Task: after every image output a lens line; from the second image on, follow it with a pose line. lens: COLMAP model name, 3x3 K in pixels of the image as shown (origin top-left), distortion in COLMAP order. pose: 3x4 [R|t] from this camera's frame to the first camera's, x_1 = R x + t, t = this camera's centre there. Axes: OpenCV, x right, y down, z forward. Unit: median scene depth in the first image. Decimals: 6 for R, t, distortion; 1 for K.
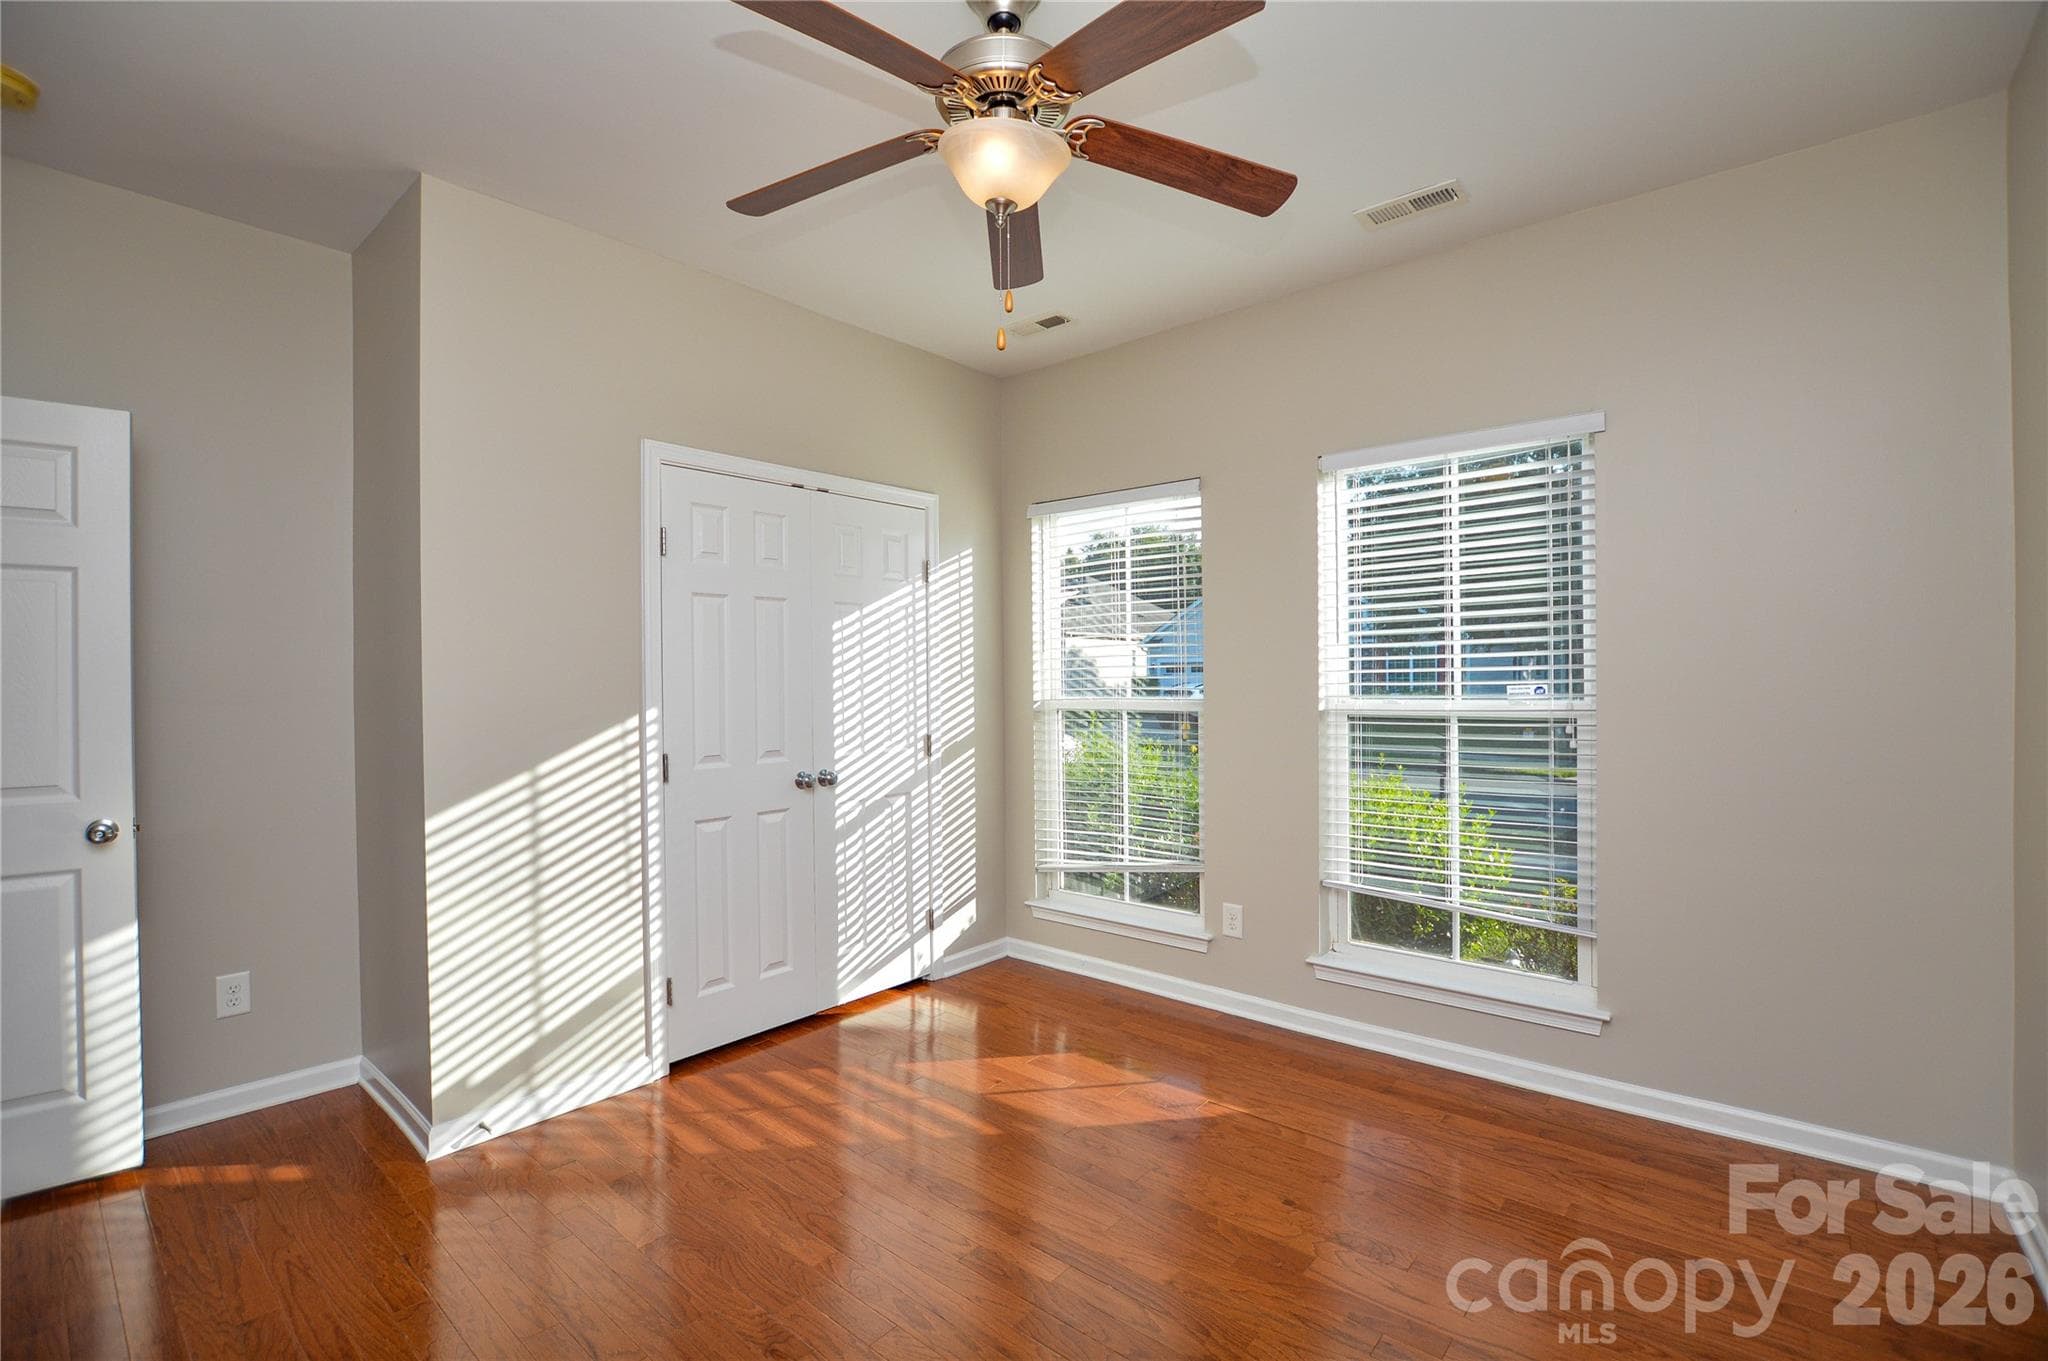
lens RADIAL K [[914.0, 0, 1024.0], [0, 914.0, 680.5], [0, 0, 1]] dist [-0.030725, -0.000018]
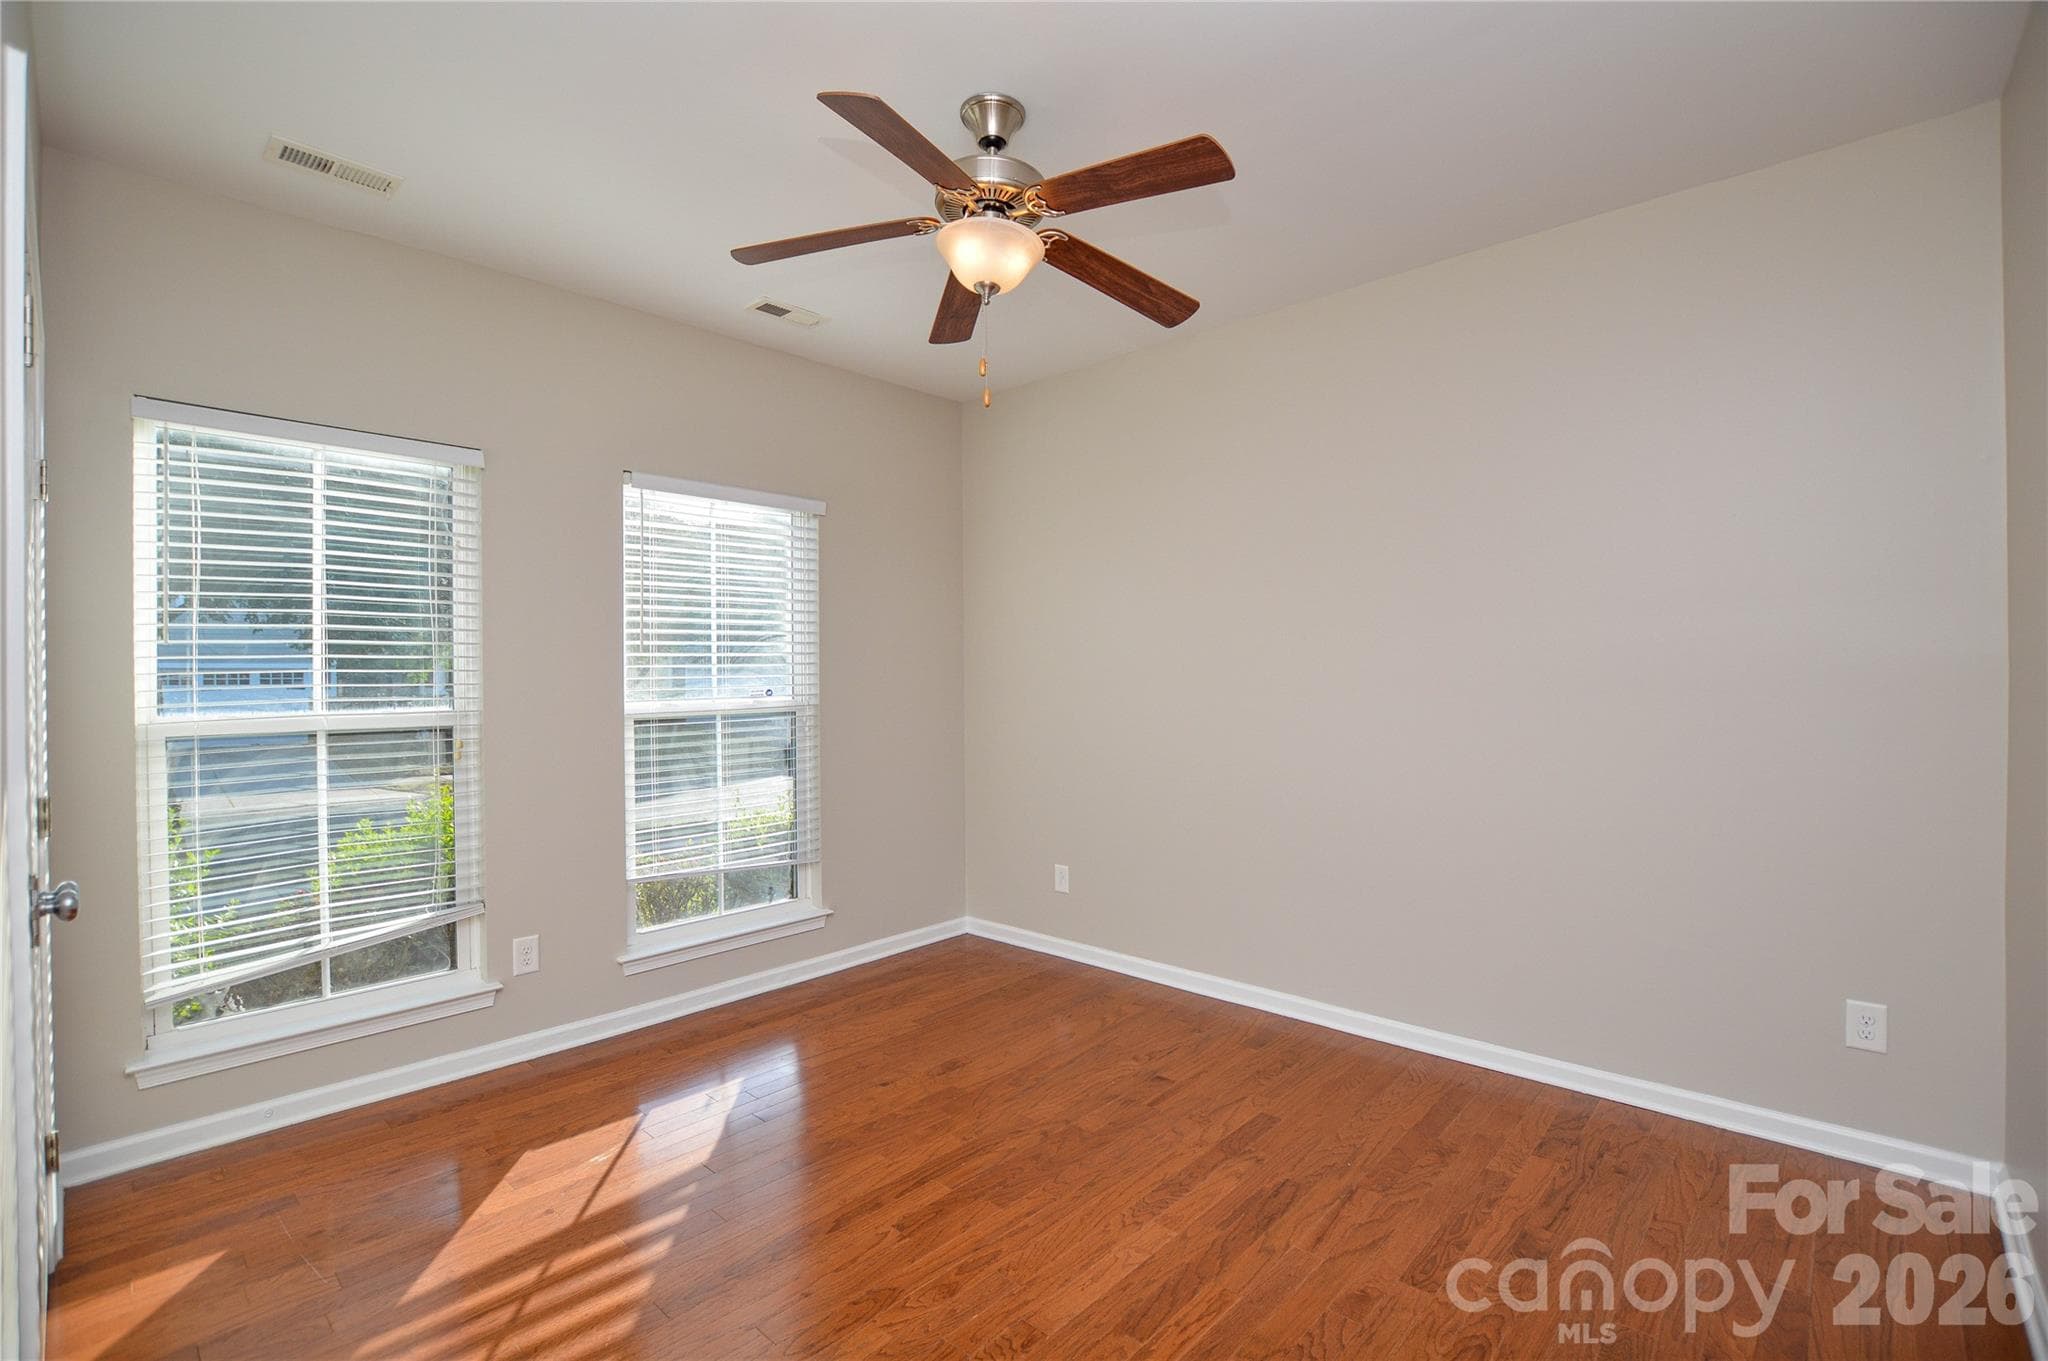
lens RADIAL K [[914.0, 0, 1024.0], [0, 914.0, 680.5], [0, 0, 1]] dist [-0.030725, -0.000018]
pose [[0.003632, -0.002753, 0.999990, -0.687905], [-0.008560, 0.999959, 0.002784, -0.014125], [-0.999957, -0.008570, 0.003608, 0.532891]]
